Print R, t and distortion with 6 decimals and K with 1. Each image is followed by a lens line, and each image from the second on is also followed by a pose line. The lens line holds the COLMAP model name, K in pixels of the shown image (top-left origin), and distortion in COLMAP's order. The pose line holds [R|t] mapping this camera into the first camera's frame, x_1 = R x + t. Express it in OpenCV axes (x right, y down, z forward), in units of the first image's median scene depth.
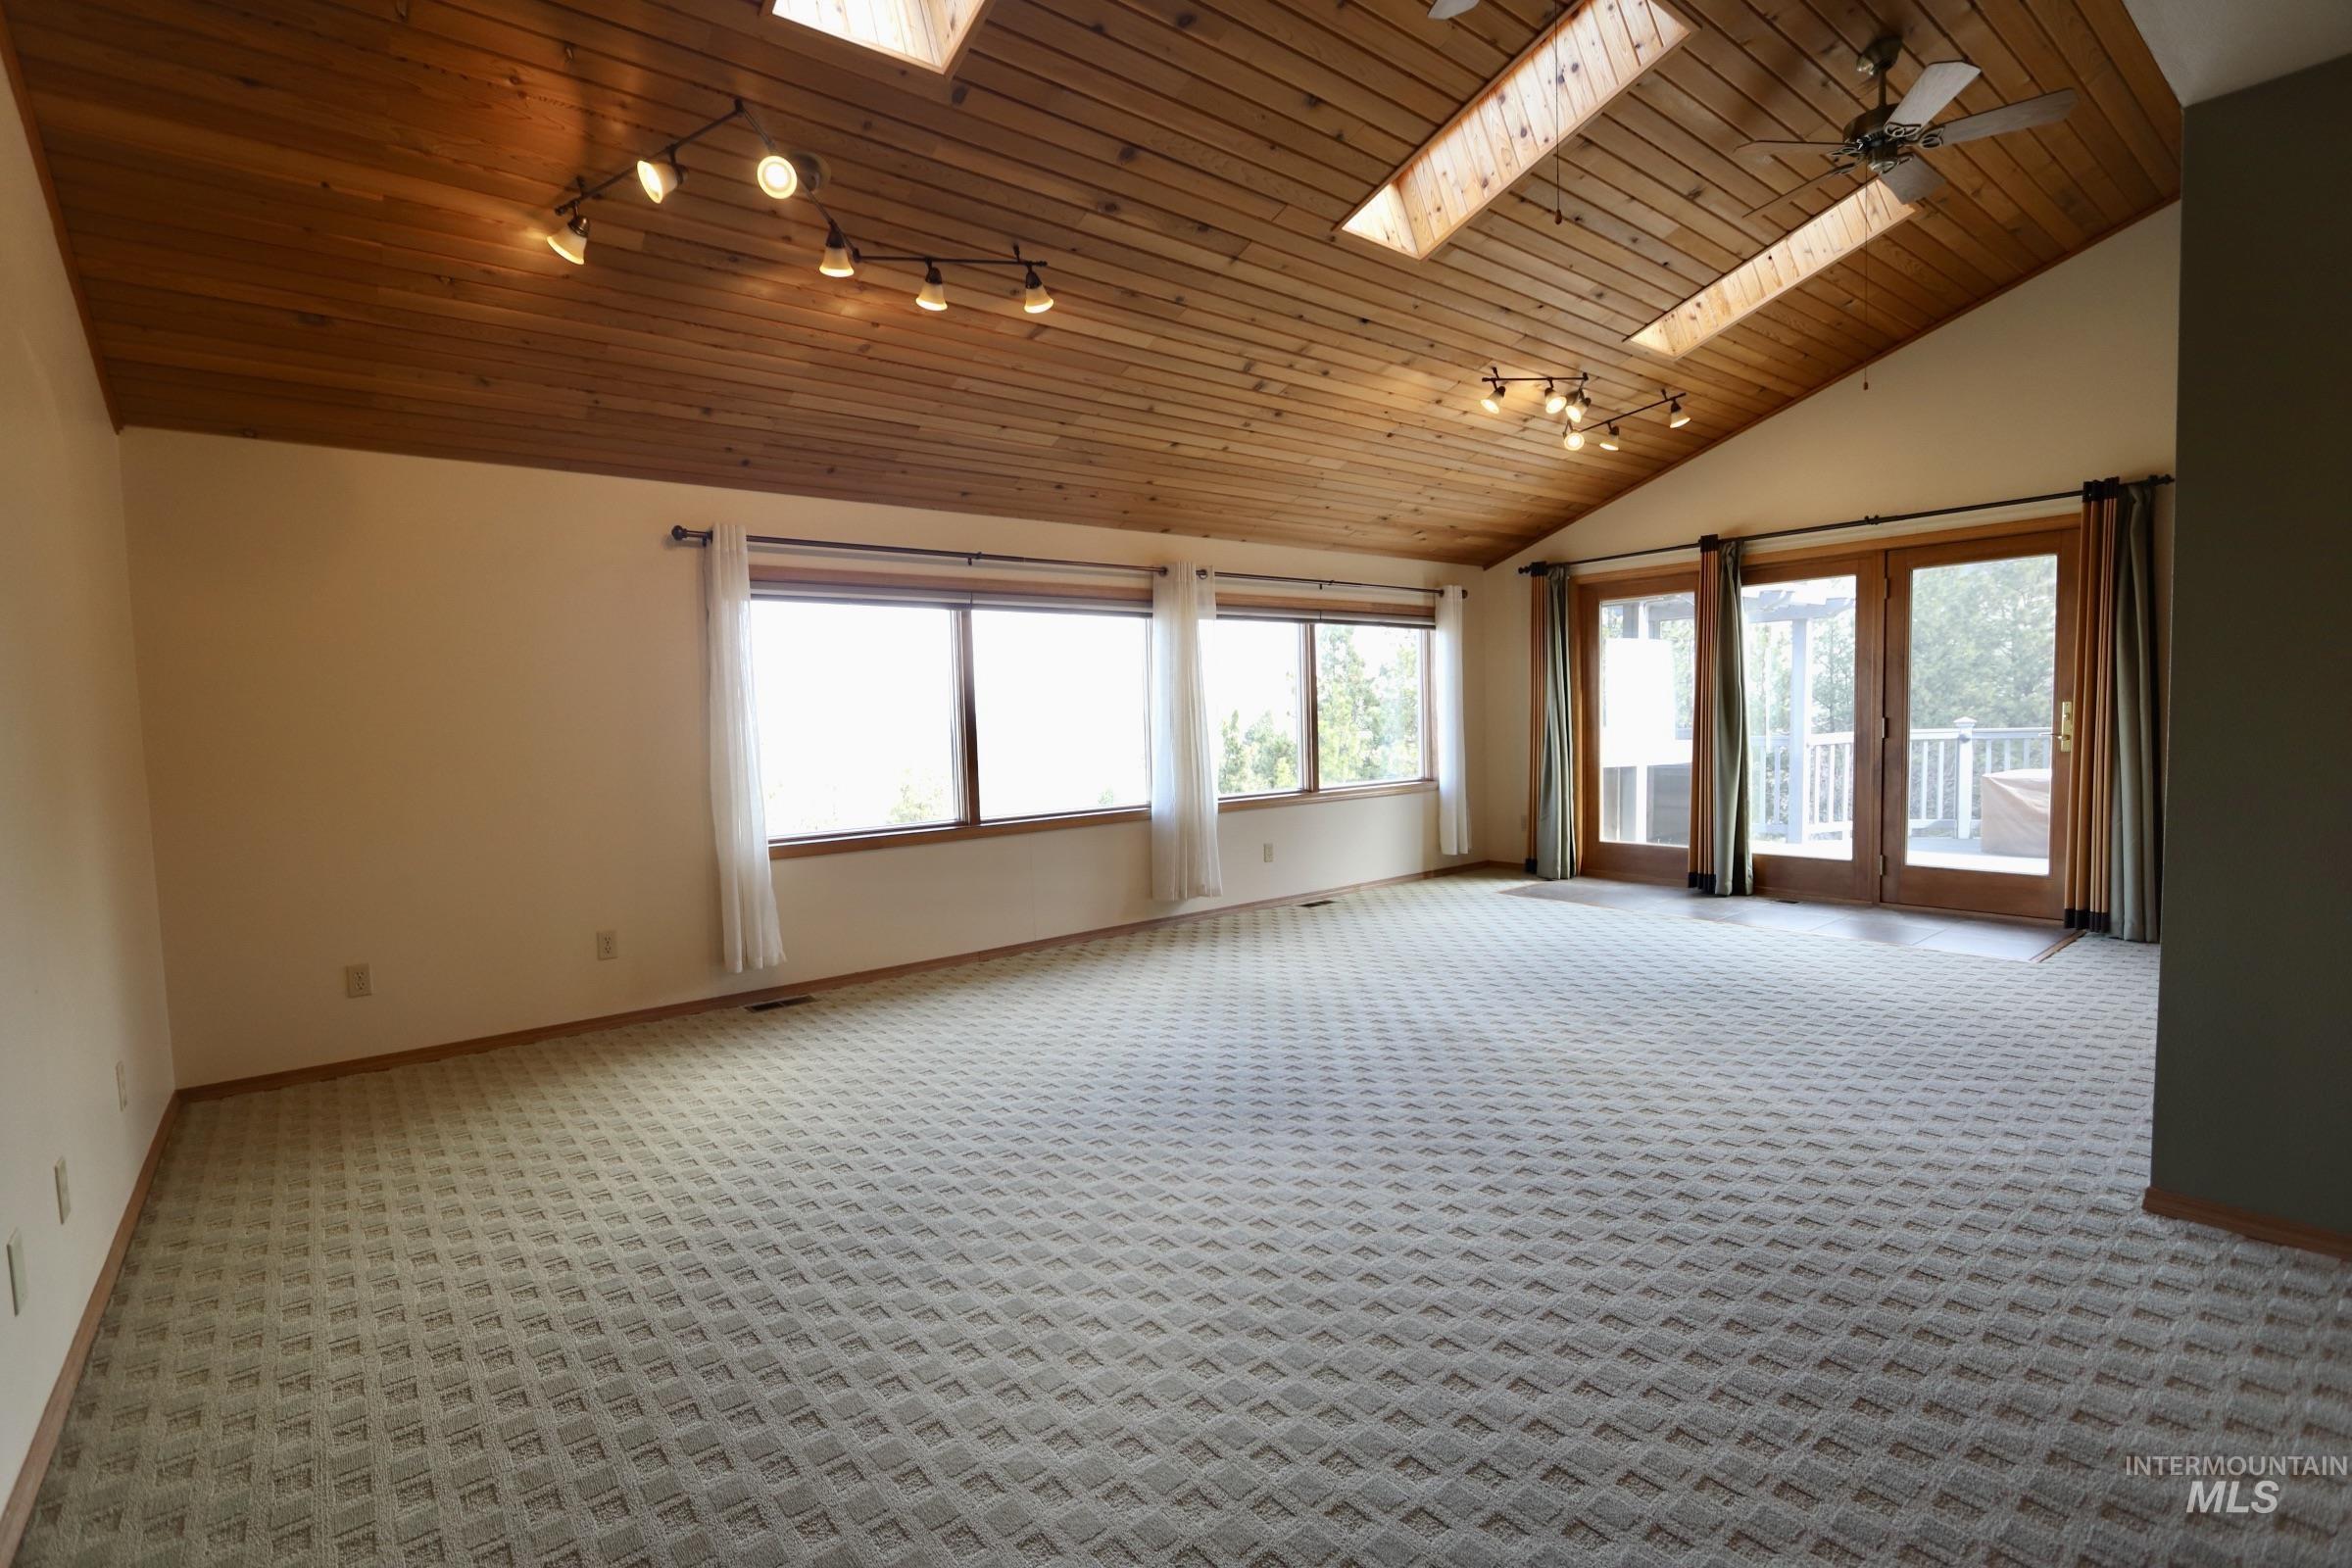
lens RADIAL K [[1081.3, 0, 1160.5], [0, 1081.3, 784.1], [0, 0, 1]] dist [-0.019692, 0.003237]
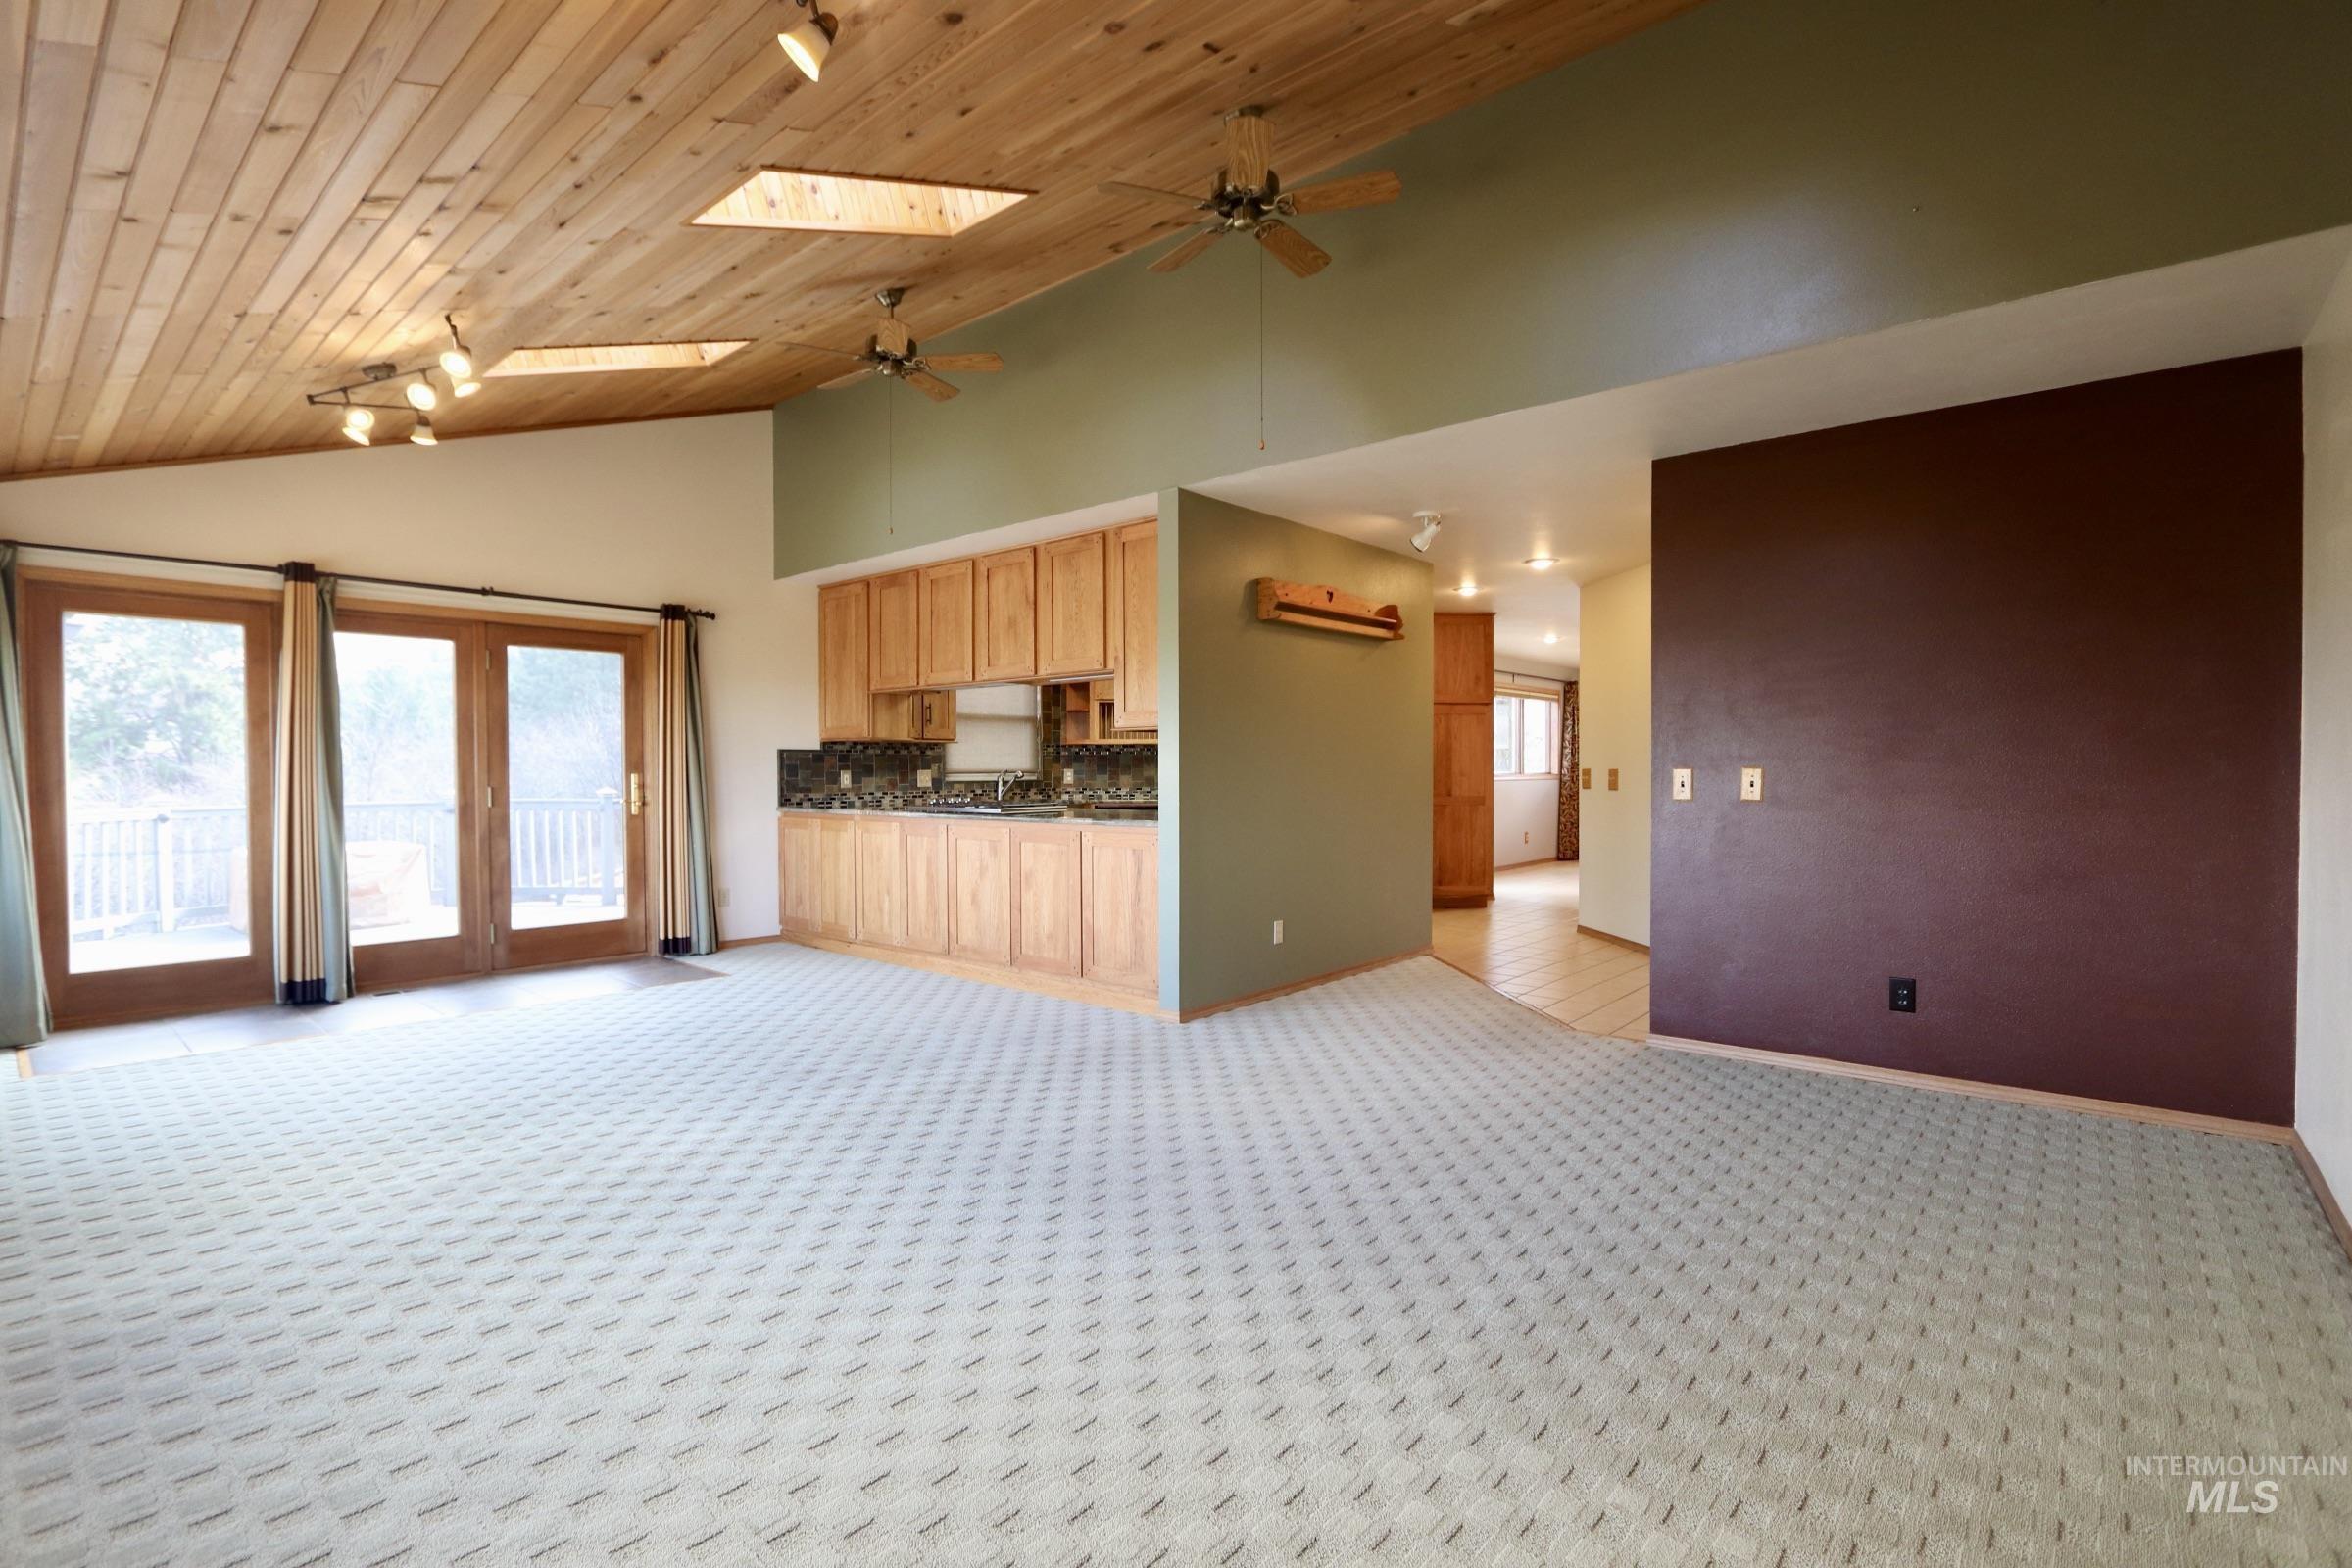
lens RADIAL K [[1081.3, 0, 1163.0], [0, 1081.3, 790.7], [0, 0, 1]] dist [-0.019692, 0.003237]
pose [[-0.189419, 0.008381, 0.981861, -0.490457], [0.069270, 0.997586, 0.004849, -0.021349], [-0.979450, 0.068932, -0.189542, 0.637178]]
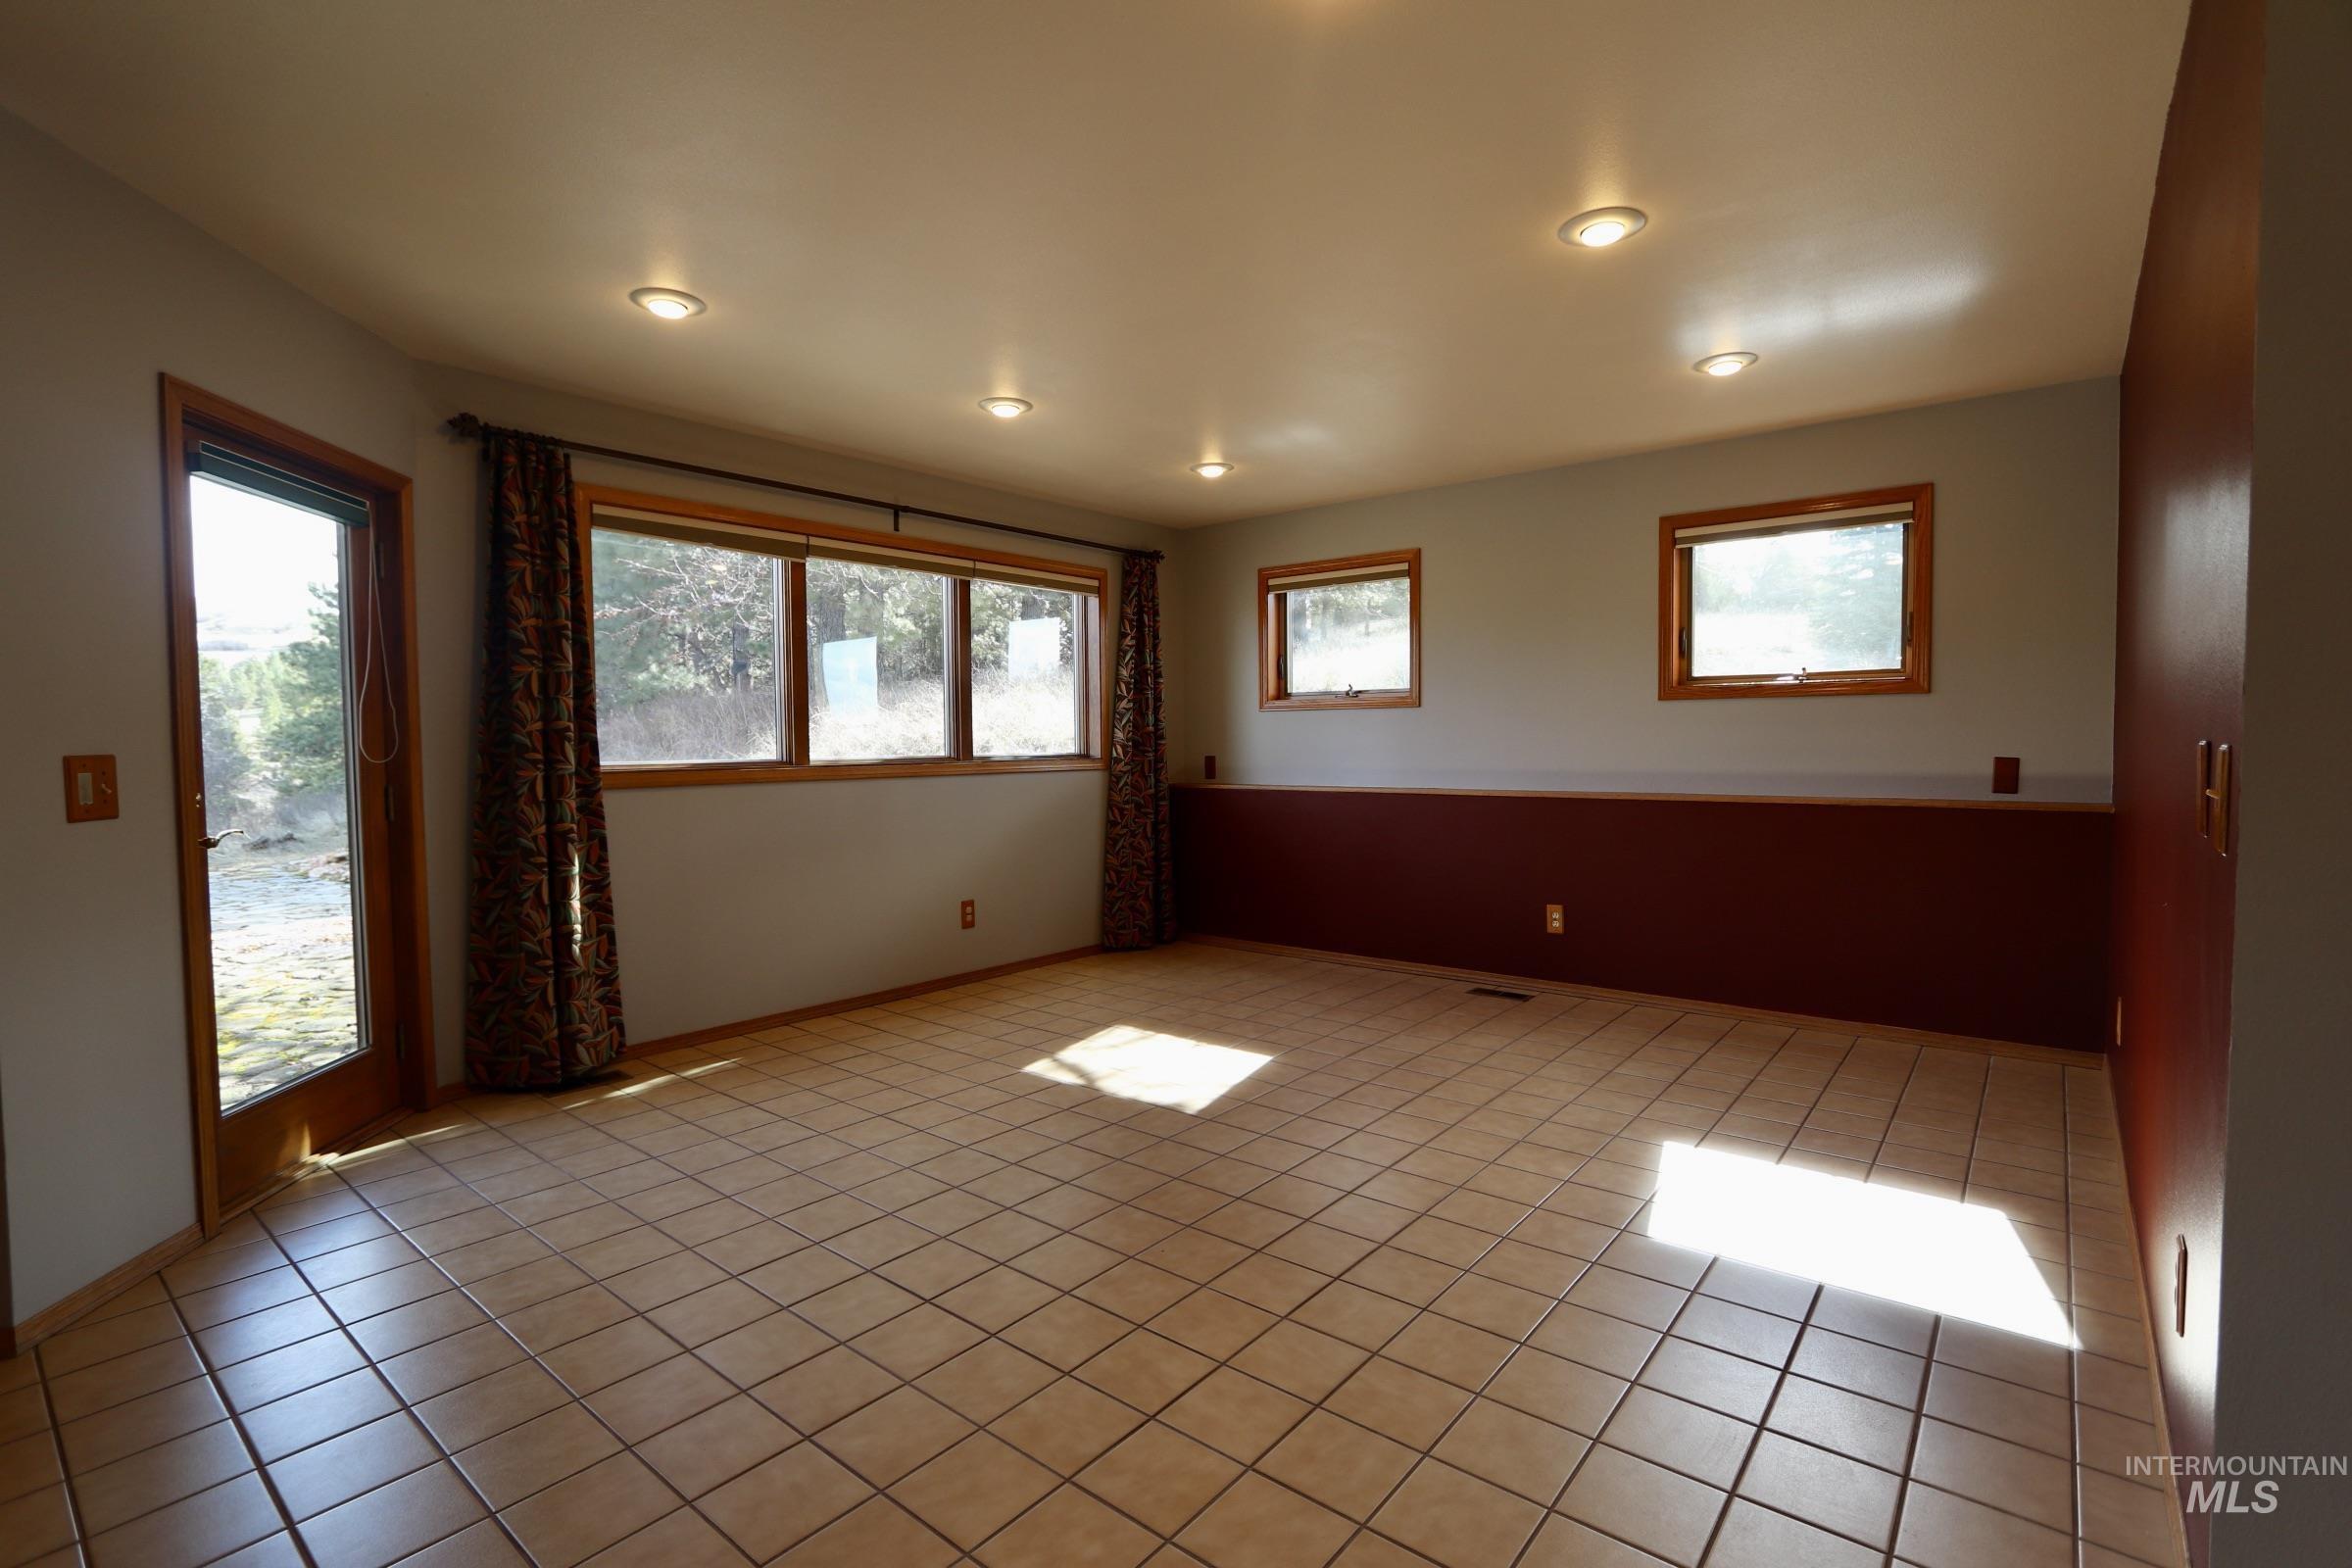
lens RADIAL K [[1081.3, 0, 1161.5], [0, 1081.3, 783.7], [0, 0, 1]] dist [-0.019692, 0.003237]
pose [[-0.205217, -0.009529, 0.978670, 0.704655], [0.075859, 0.996790, 0.025612, 0.019014], [-0.975772, 0.079497, -0.203835, -0.583958]]
